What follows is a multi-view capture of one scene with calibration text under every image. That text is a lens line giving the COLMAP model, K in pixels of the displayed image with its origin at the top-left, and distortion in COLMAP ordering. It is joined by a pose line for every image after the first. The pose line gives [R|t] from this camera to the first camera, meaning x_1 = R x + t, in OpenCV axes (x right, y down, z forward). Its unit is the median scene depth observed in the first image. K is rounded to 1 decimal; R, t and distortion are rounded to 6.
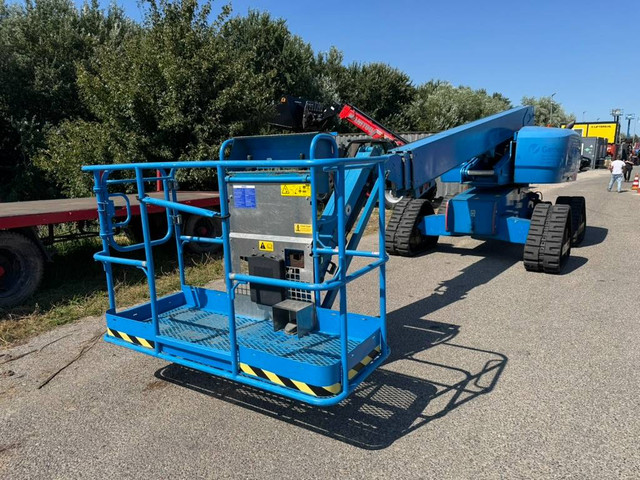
lens RADIAL K [[449.8, 0, 320.0], [0, 449.8, 240.0], [0, 0, 1]] dist [0.063647, -0.089251]
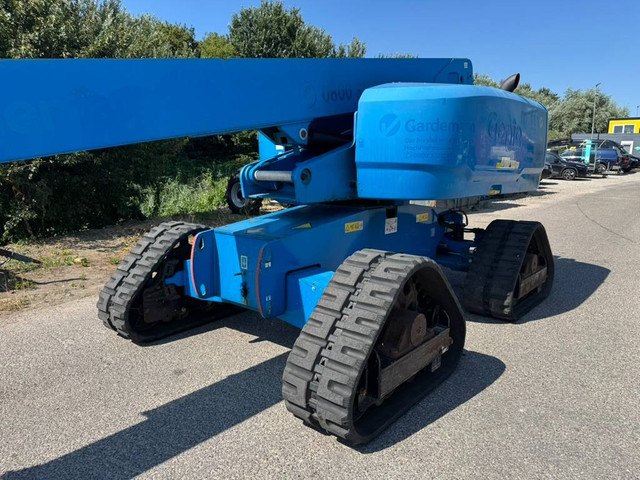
lens RADIAL K [[448.5, 0, 311.8], [0, 448.5, 239.0], [0, 0, 1]] dist [0.068930, -0.087499]
pose [[0.994230, 0.024238, -0.104492, 0.884726], [-0.024227, 0.999706, 0.001368, -0.166775], [0.104495, 0.001172, 0.994525, 1.068785]]
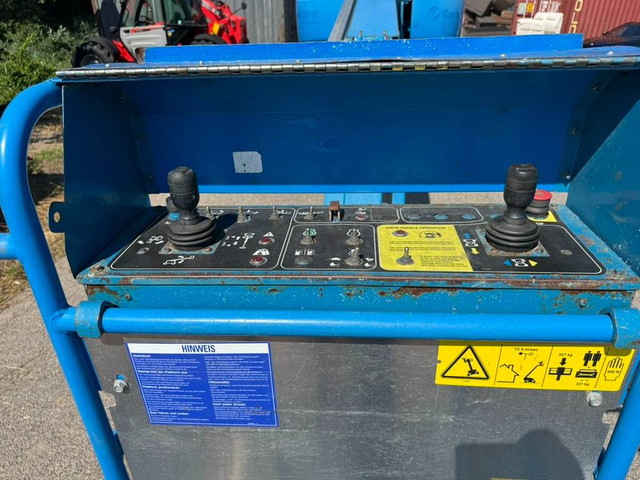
lens RADIAL K [[458.7, 0, 320.0], [0, 458.7, 240.0], [0, 0, 1]] dist [-0.008816, -0.003678]
pose [[0.885489, -0.215305, 0.411767, -0.166059], [0.089134, 0.948419, 0.304231, -0.186788], [-0.456030, -0.232690, 0.859006, 0.705700]]
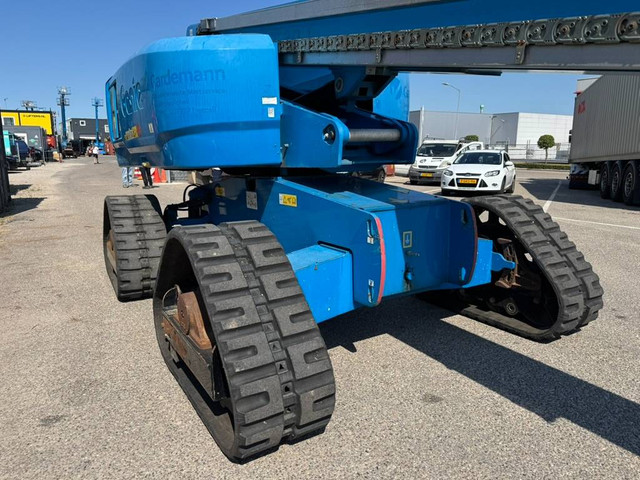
lens RADIAL K [[449.8, 0, 320.0], [0, 449.8, 240.0], [0, 0, 1]] dist [0.063647, -0.089251]
pose [[0.412079, -0.176604, 0.893869, -0.068507], [0.168474, 0.978888, 0.115734, -0.224262], [-0.895437, 0.102902, 0.433132, 1.763924]]
